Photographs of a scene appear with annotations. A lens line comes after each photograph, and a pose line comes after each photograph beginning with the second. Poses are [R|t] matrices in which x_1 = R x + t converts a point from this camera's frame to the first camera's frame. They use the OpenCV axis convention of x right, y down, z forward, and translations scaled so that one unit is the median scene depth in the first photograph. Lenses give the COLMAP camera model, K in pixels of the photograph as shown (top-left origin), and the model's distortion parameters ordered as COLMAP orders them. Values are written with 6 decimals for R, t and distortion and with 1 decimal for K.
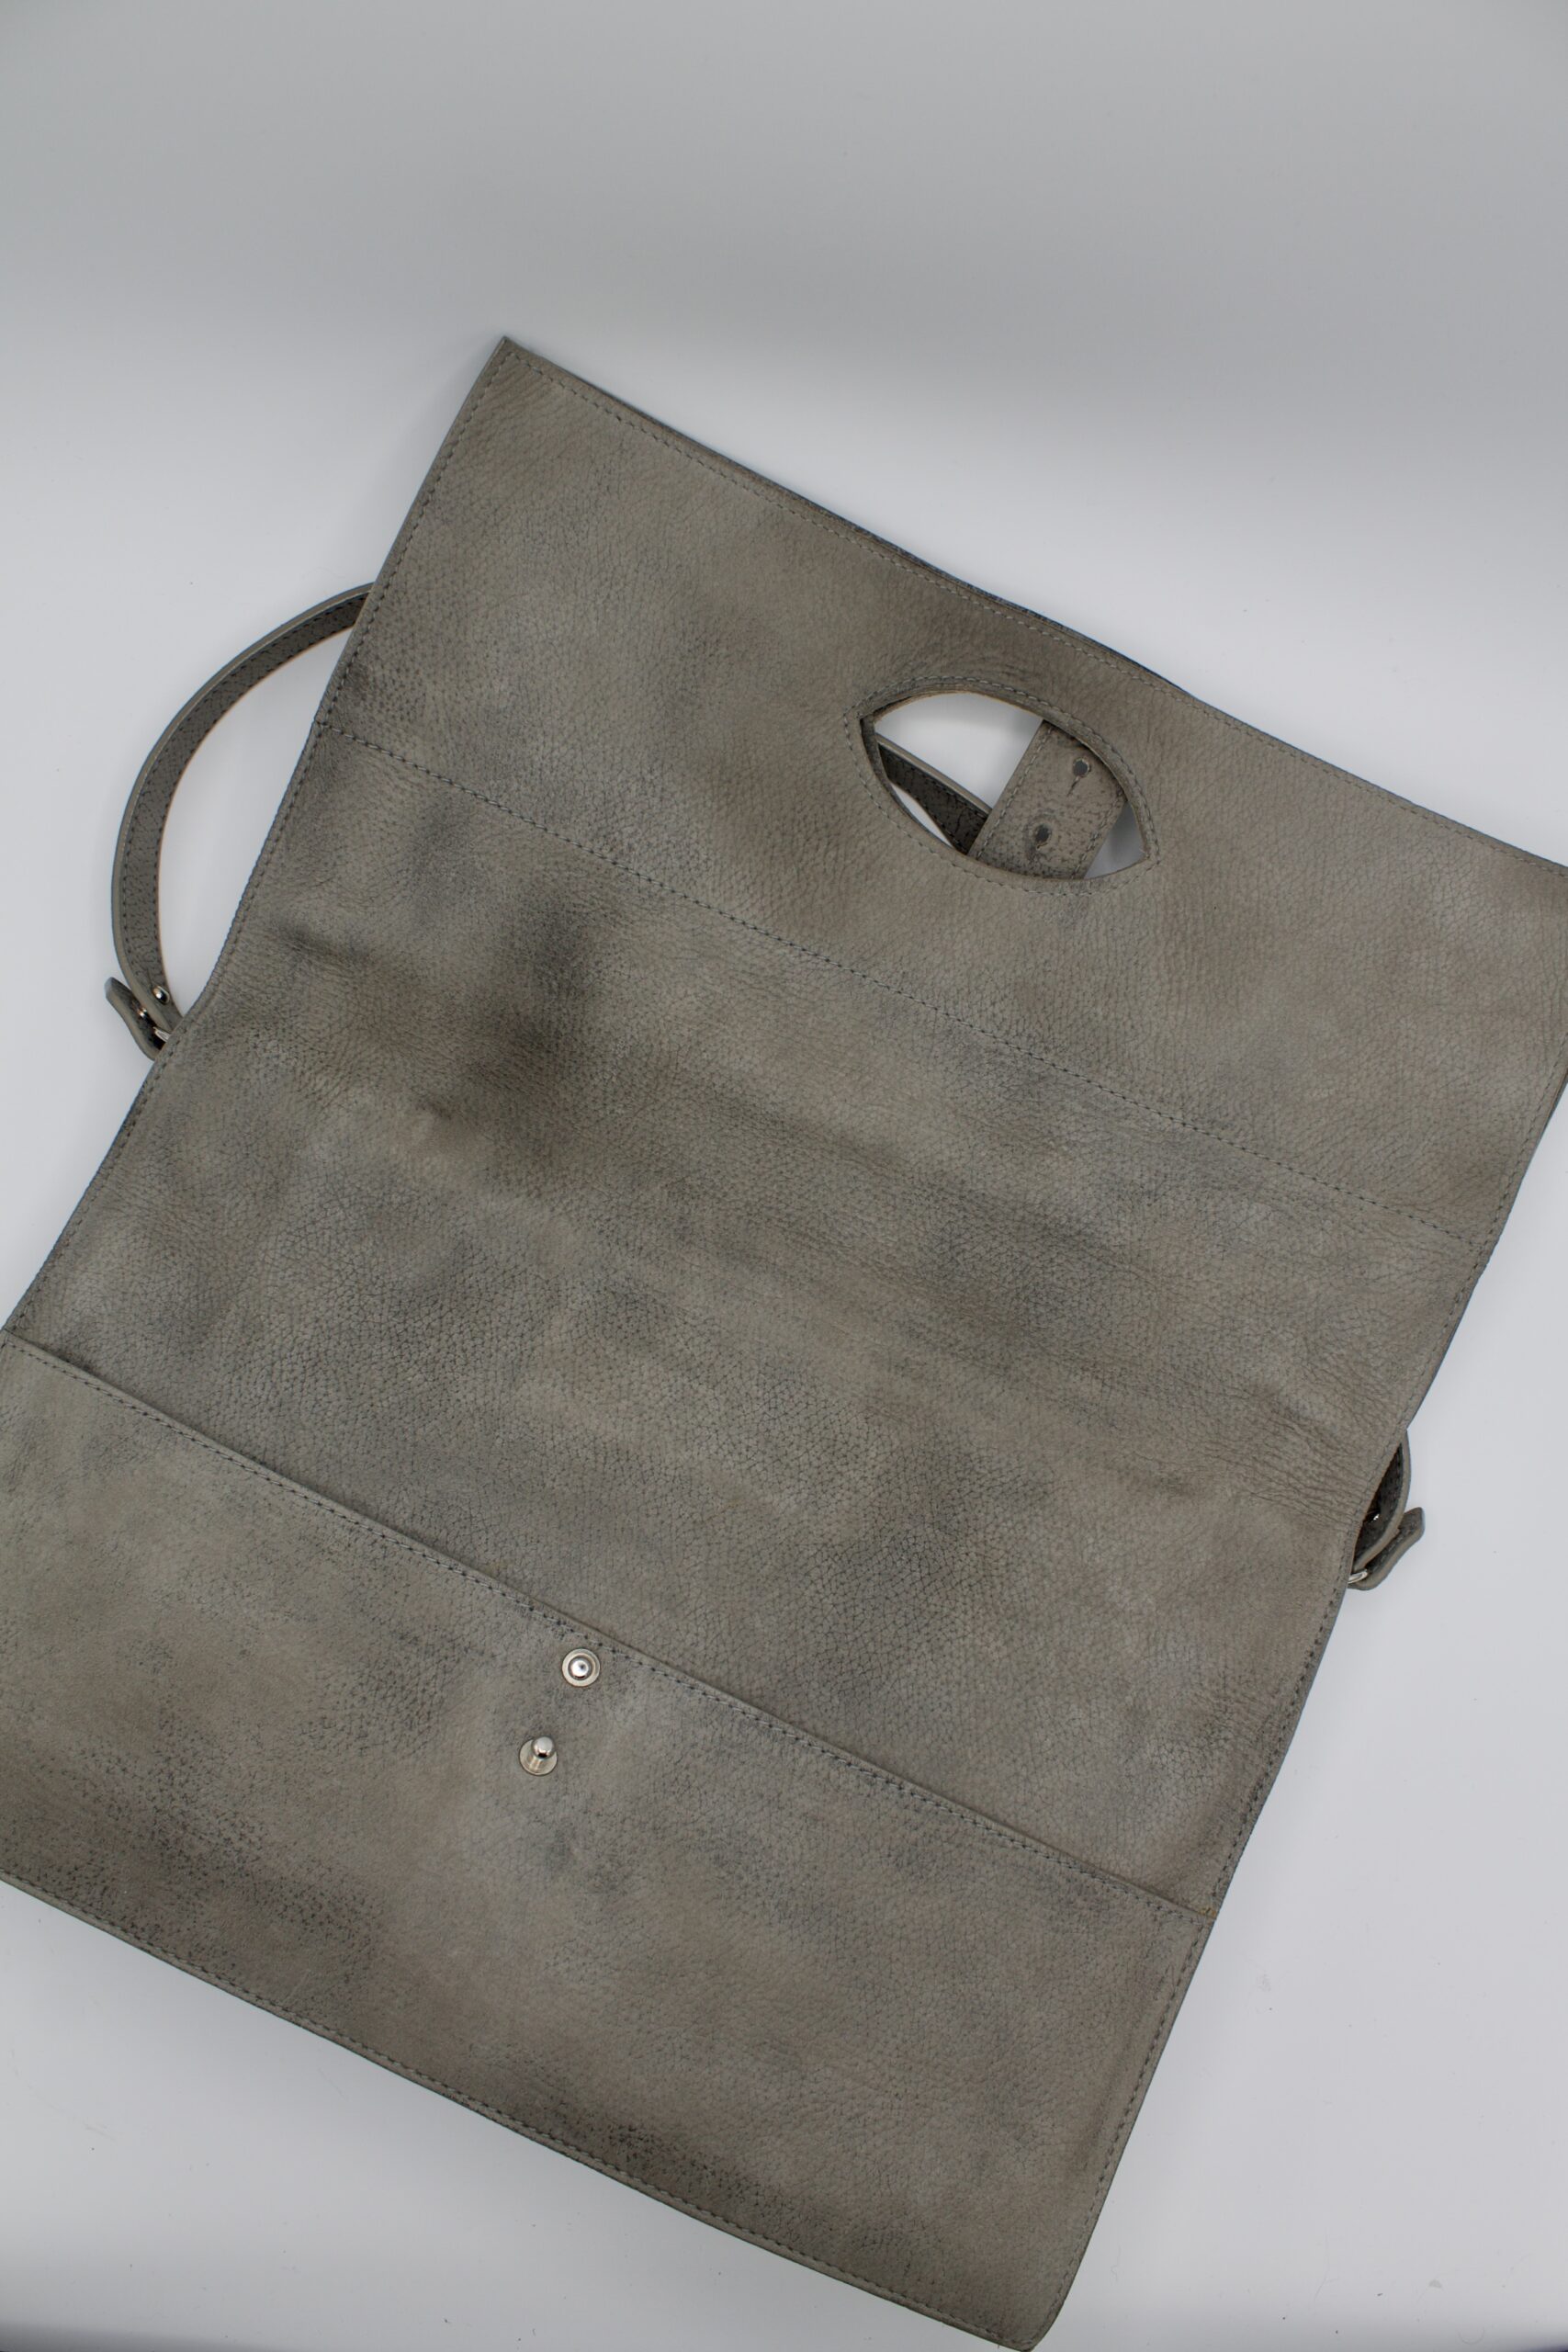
lens RADIAL K [[2099.9, 0, 784.0], [0, 2099.9, 1176.0], [0, 0, 1]] dist [-0.199211, 0.174804]
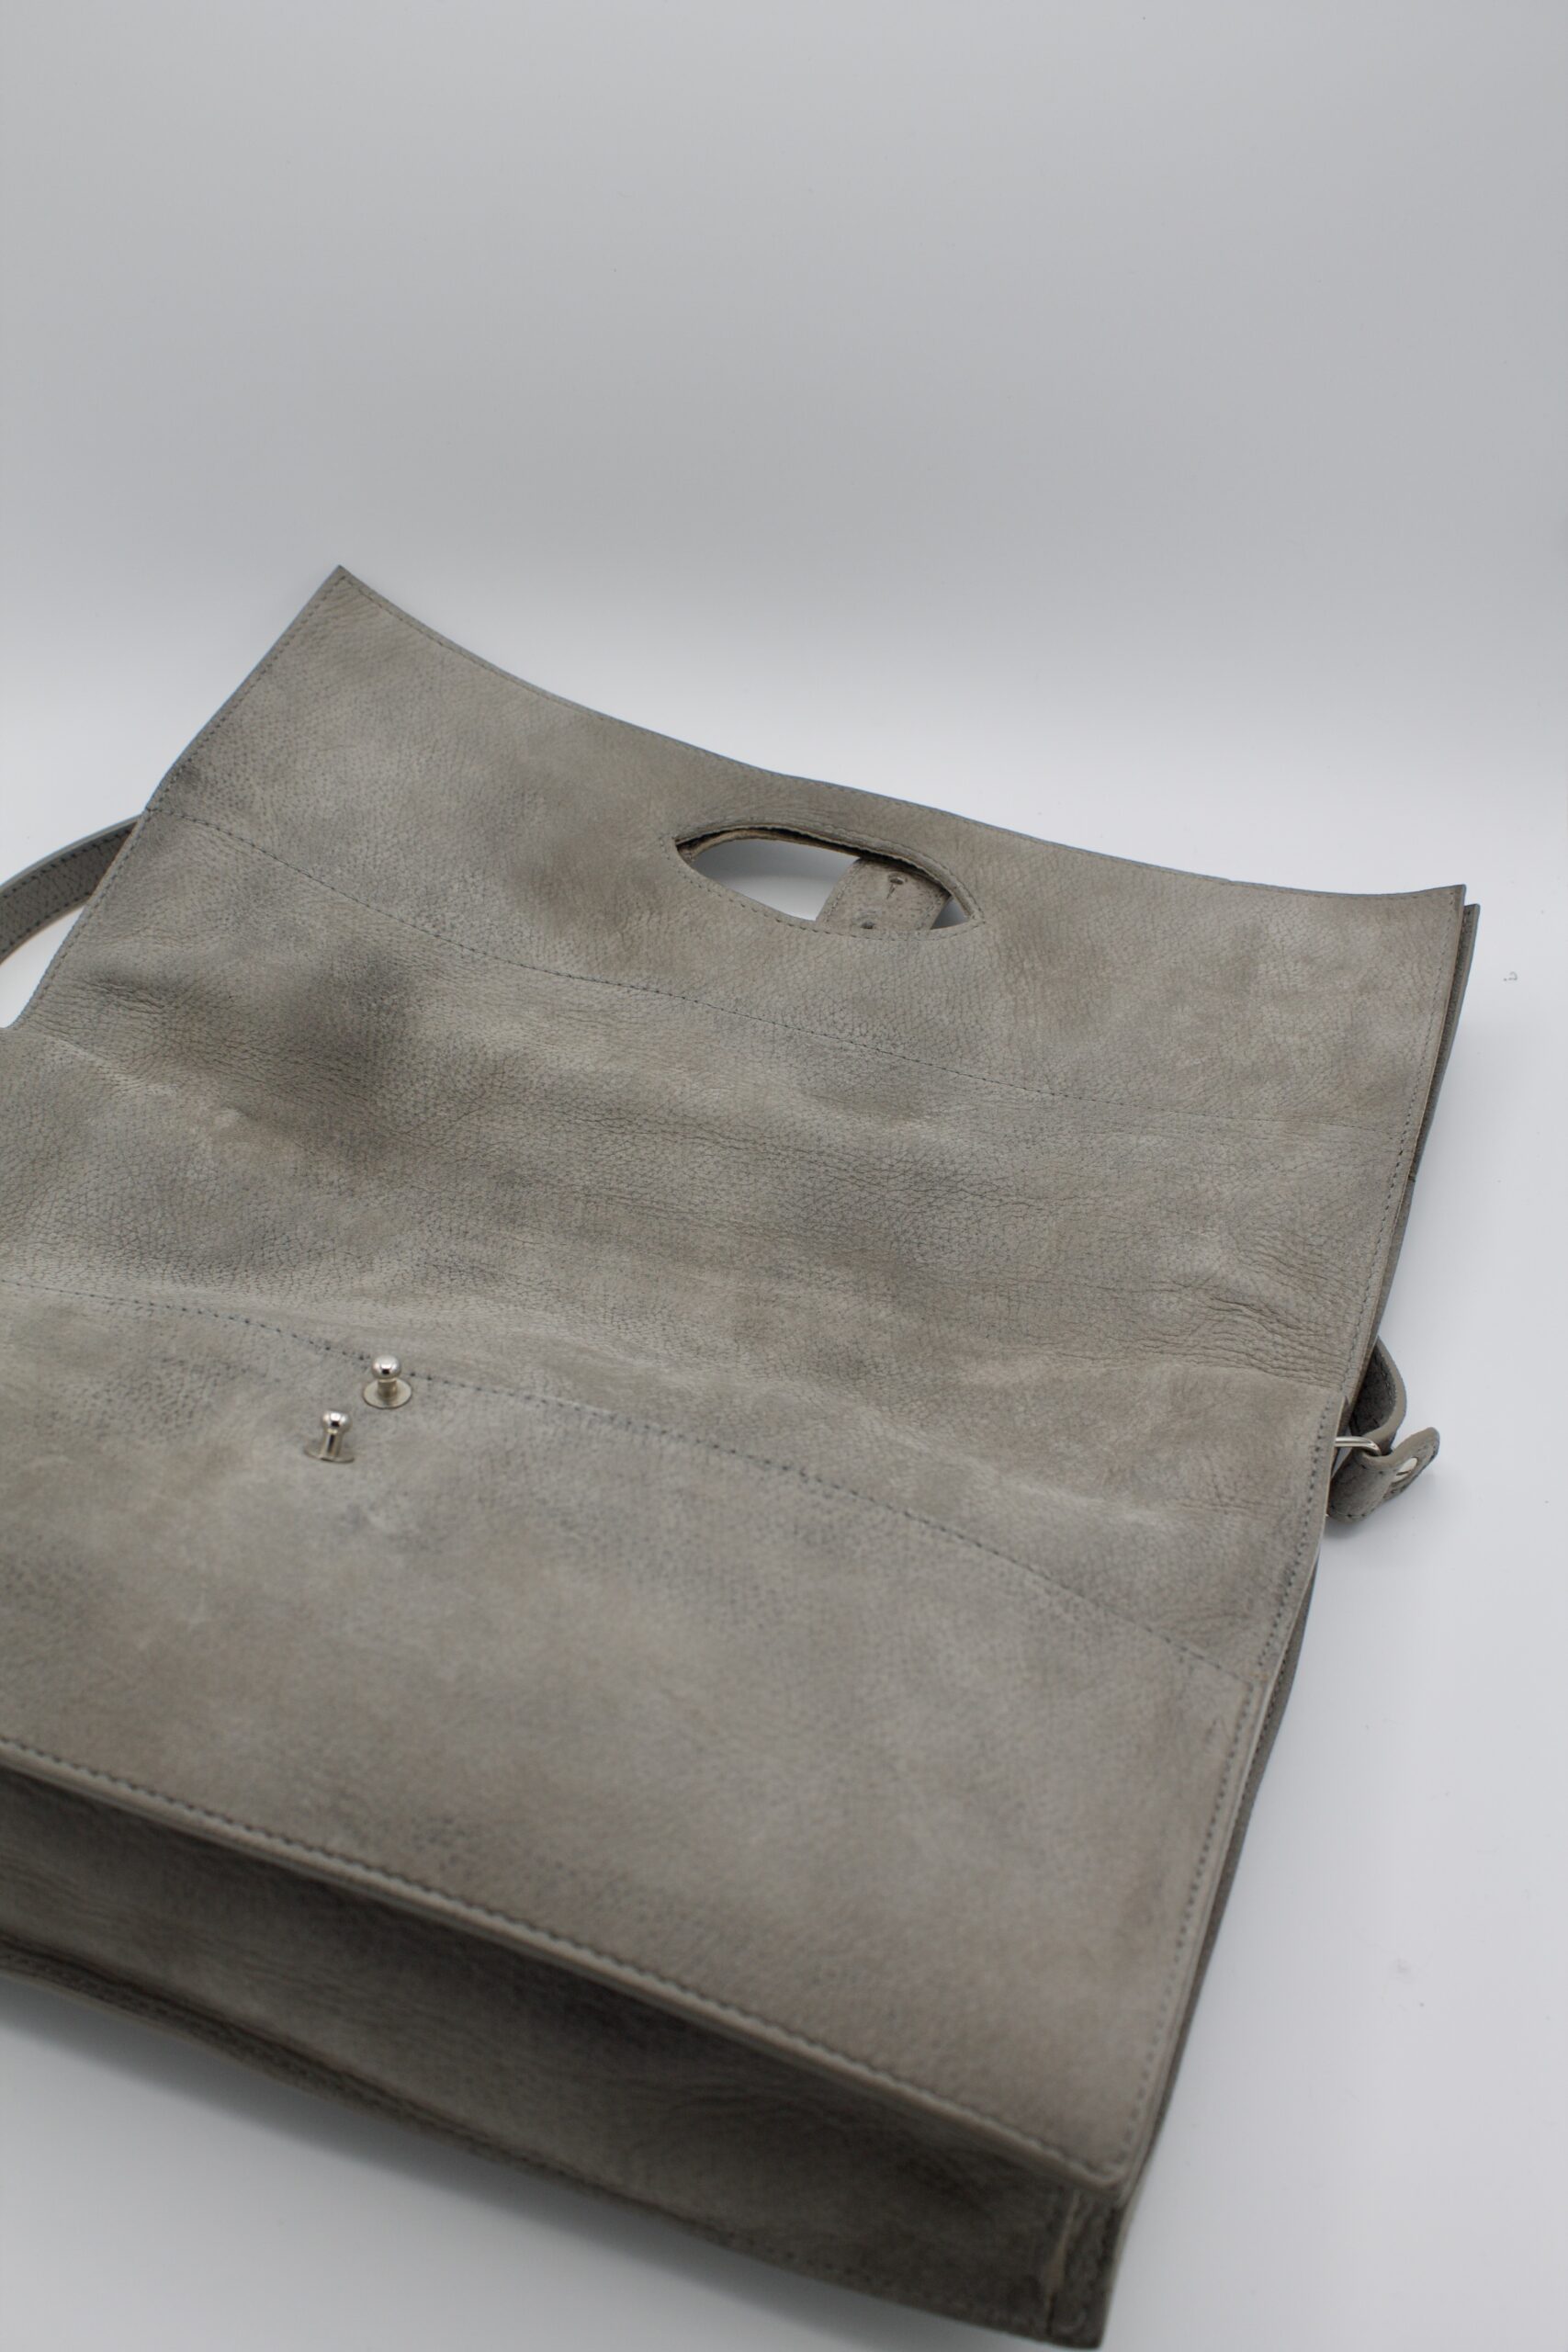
lens RADIAL K [[2580.0, 0, 796.9], [0, 2580.0, 1173.3], [0, 0, 1]] dist [-0.160319, 0.165034]
pose [[0.995232, -0.063741, 0.073832, -0.008300], [0.097383, 0.692309, -0.715000, 0.819551], [-0.005539, 0.718780, 0.695215, 0.233068]]
